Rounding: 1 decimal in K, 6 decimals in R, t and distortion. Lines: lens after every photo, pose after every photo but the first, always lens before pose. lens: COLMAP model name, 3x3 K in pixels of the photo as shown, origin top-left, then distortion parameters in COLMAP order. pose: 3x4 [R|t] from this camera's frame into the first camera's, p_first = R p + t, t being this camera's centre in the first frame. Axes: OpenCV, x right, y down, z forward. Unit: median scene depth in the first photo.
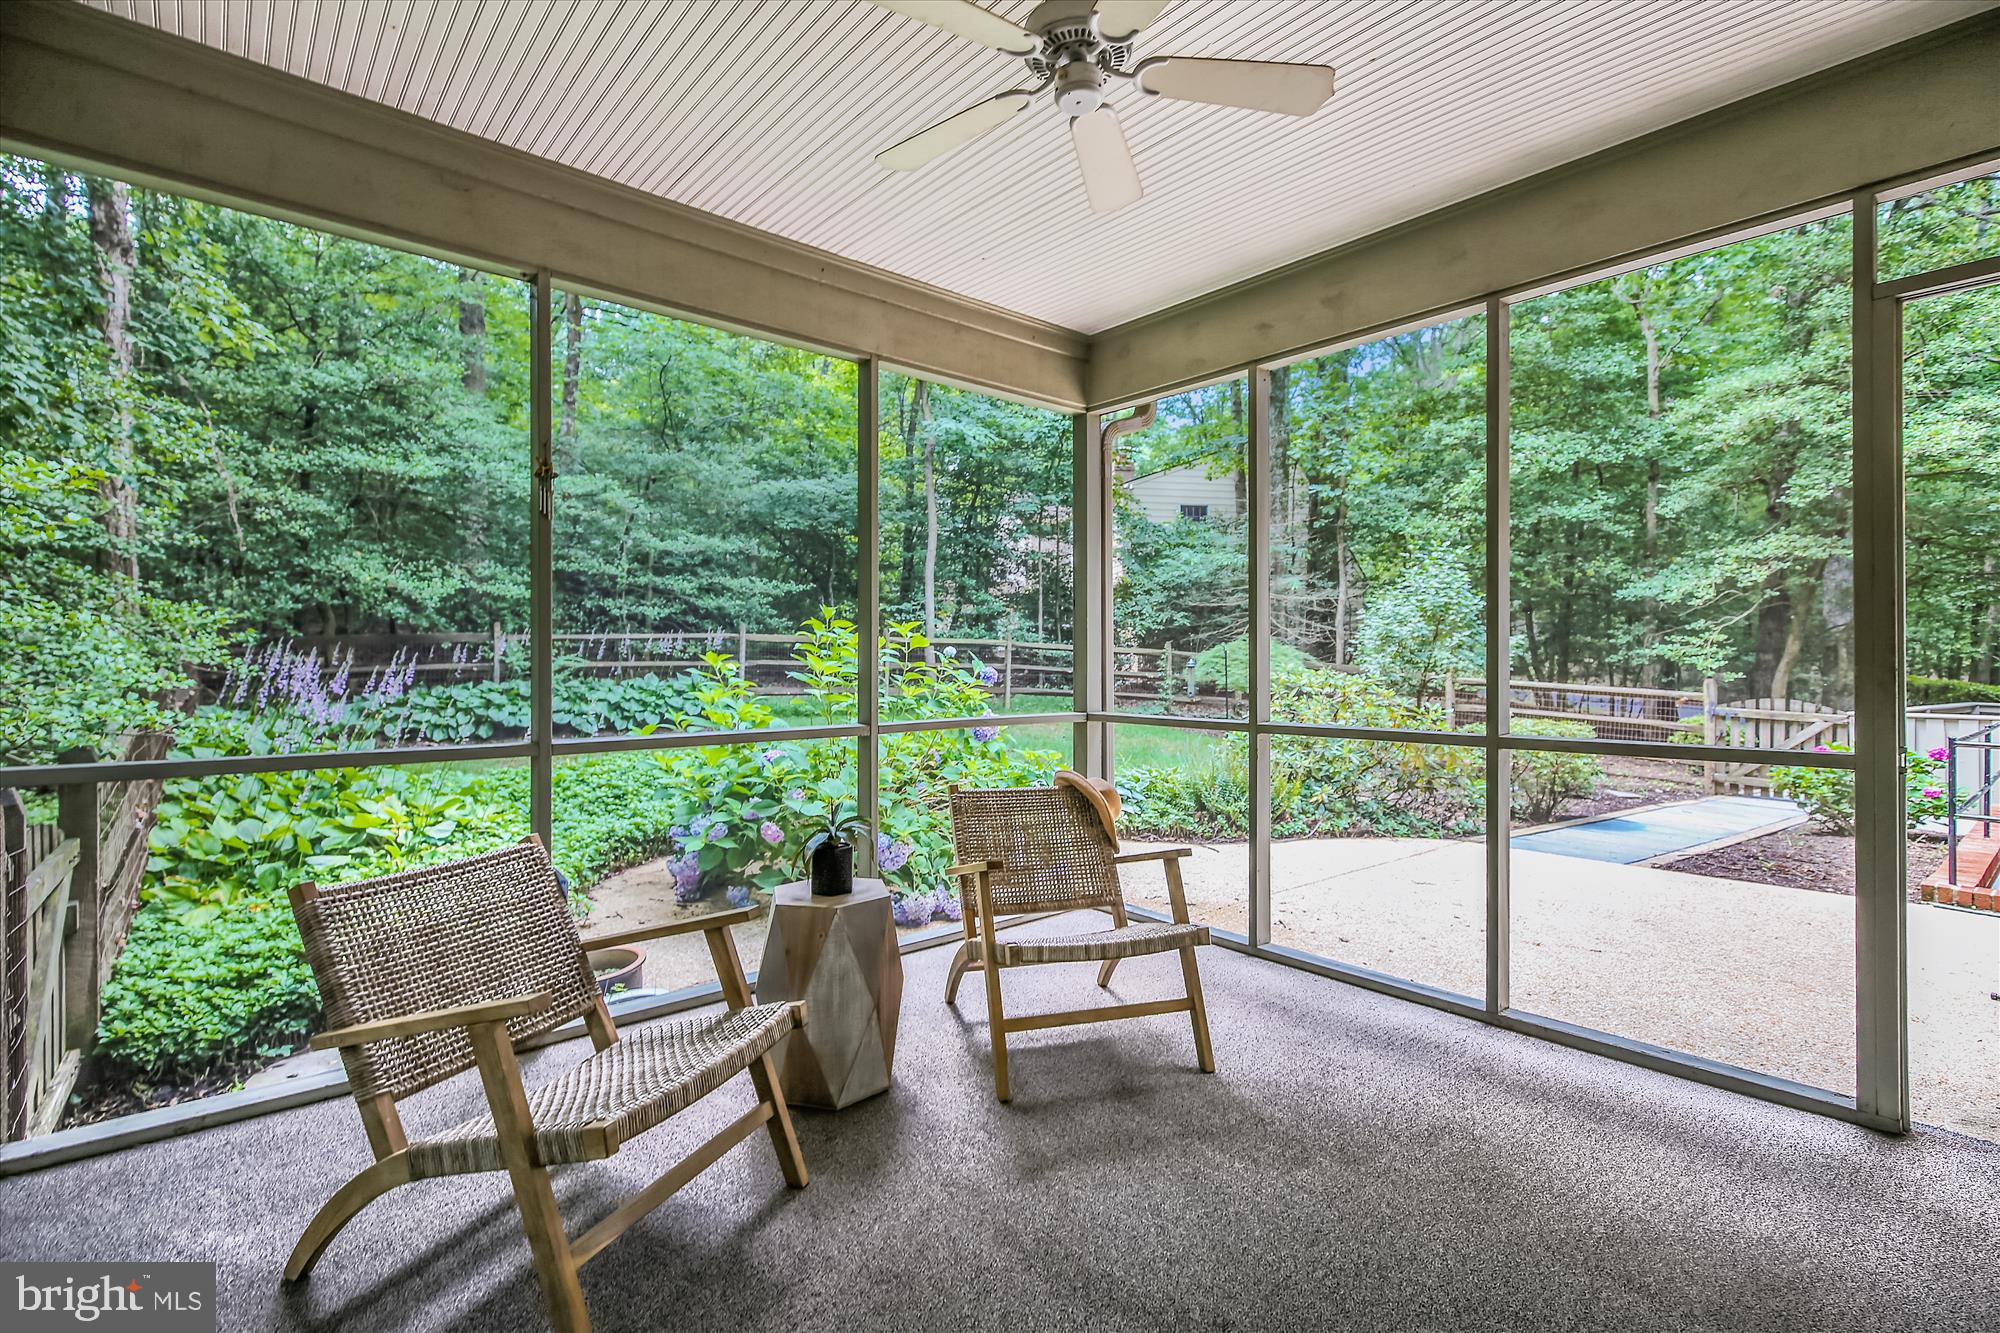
lens RADIAL K [[983.5, 0, 1000.0], [0, 983.5, 666.5], [0, 0, 1]] dist [-0.002262, -0.001017]
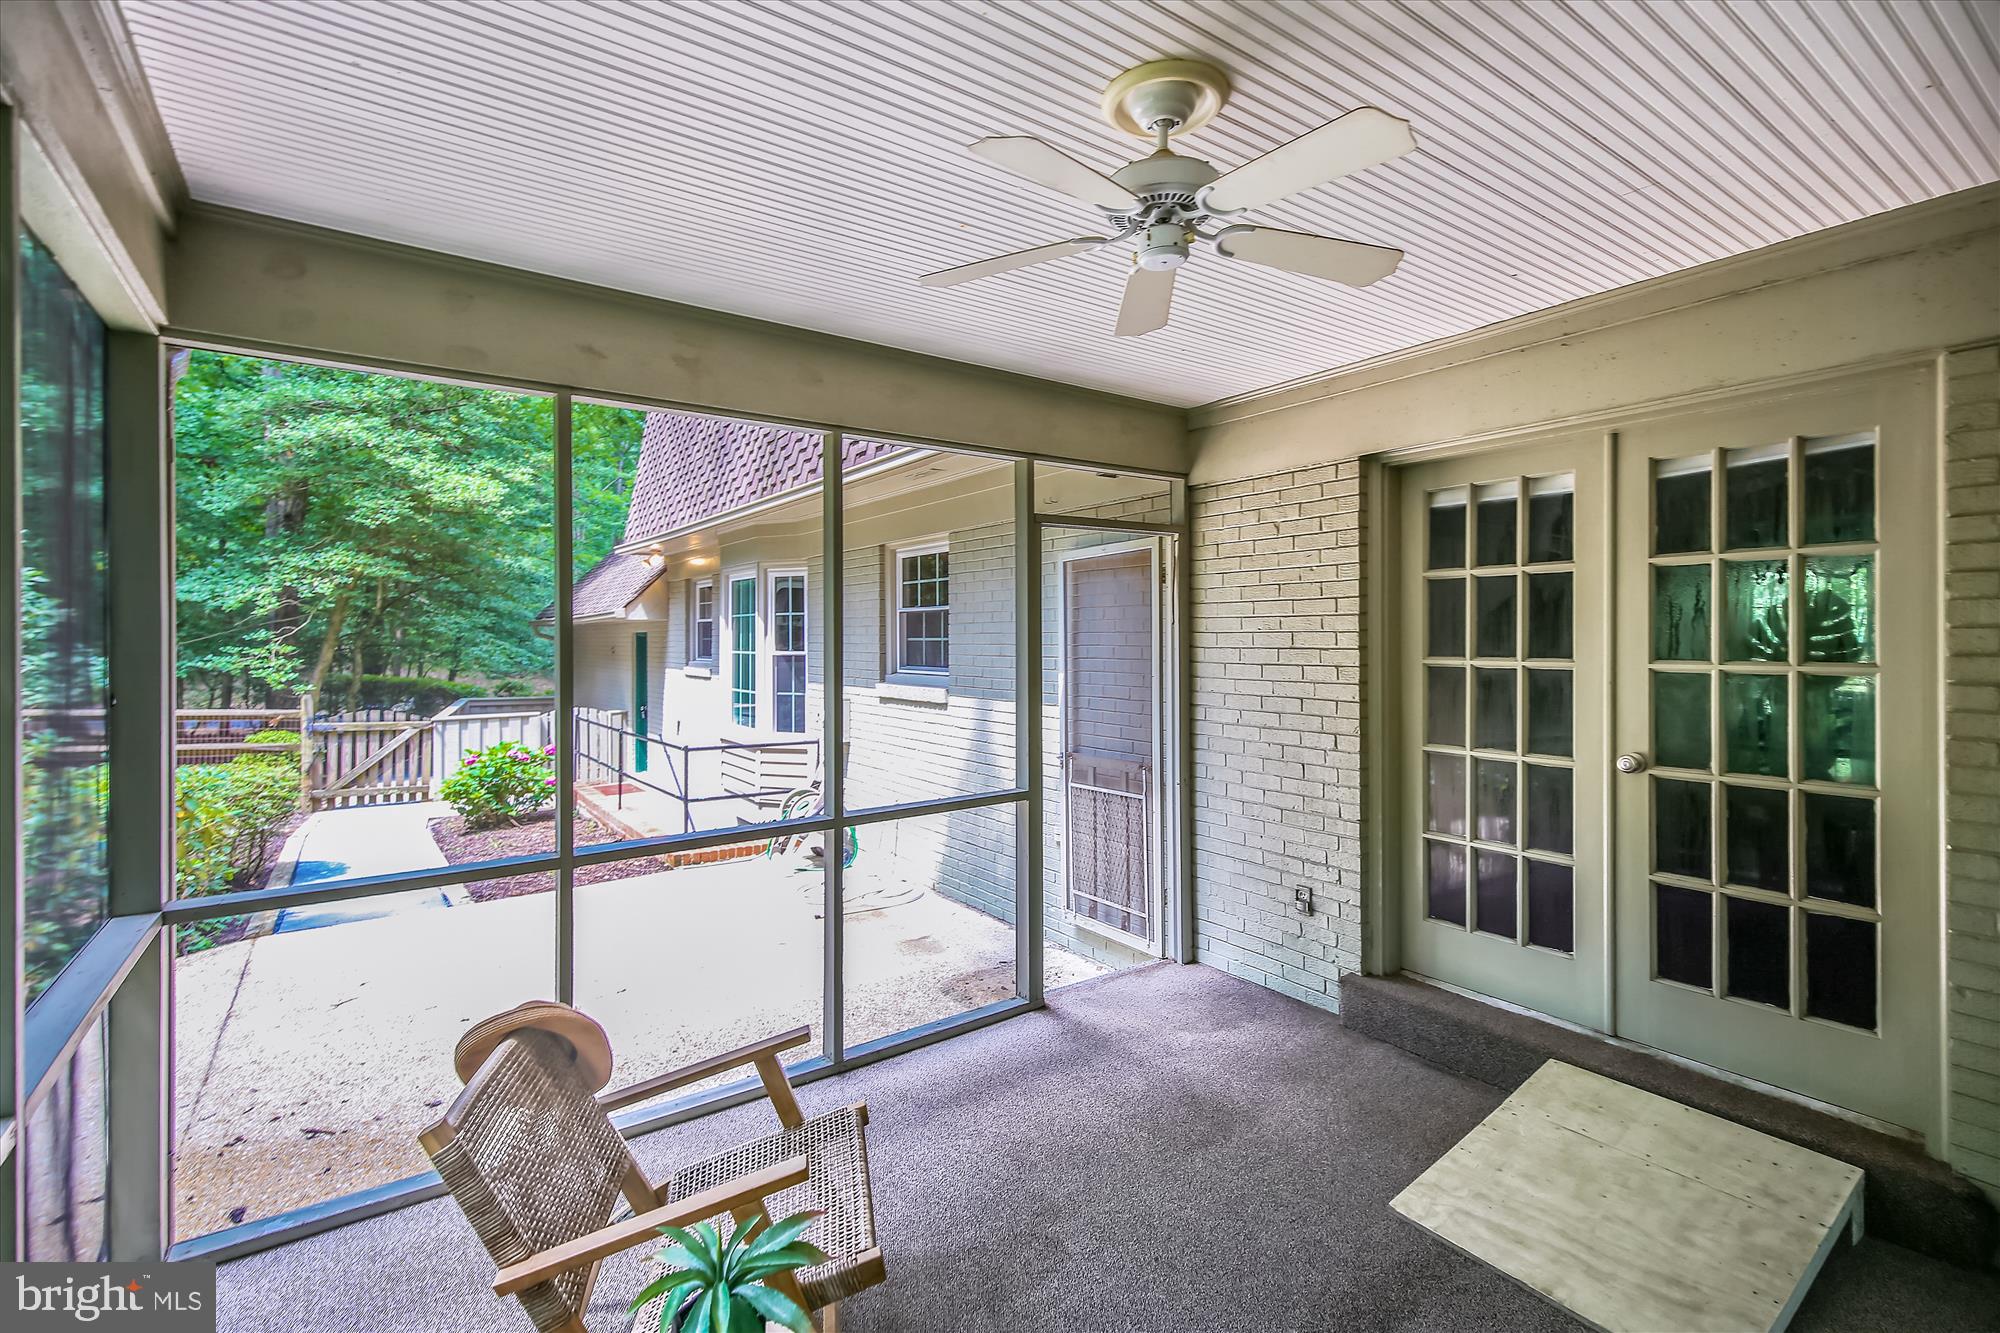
lens RADIAL K [[964.8, 0, 1004.0], [0, 964.8, 631.7], [0, 0, 1]] dist [0.000092, -0.000129]
pose [[0.043363, 0.002430, 0.999056, -0.190968], [0.005520, 0.999981, -0.002672, -0.041086], [-0.999044, 0.005631, 0.043348, 0.255523]]
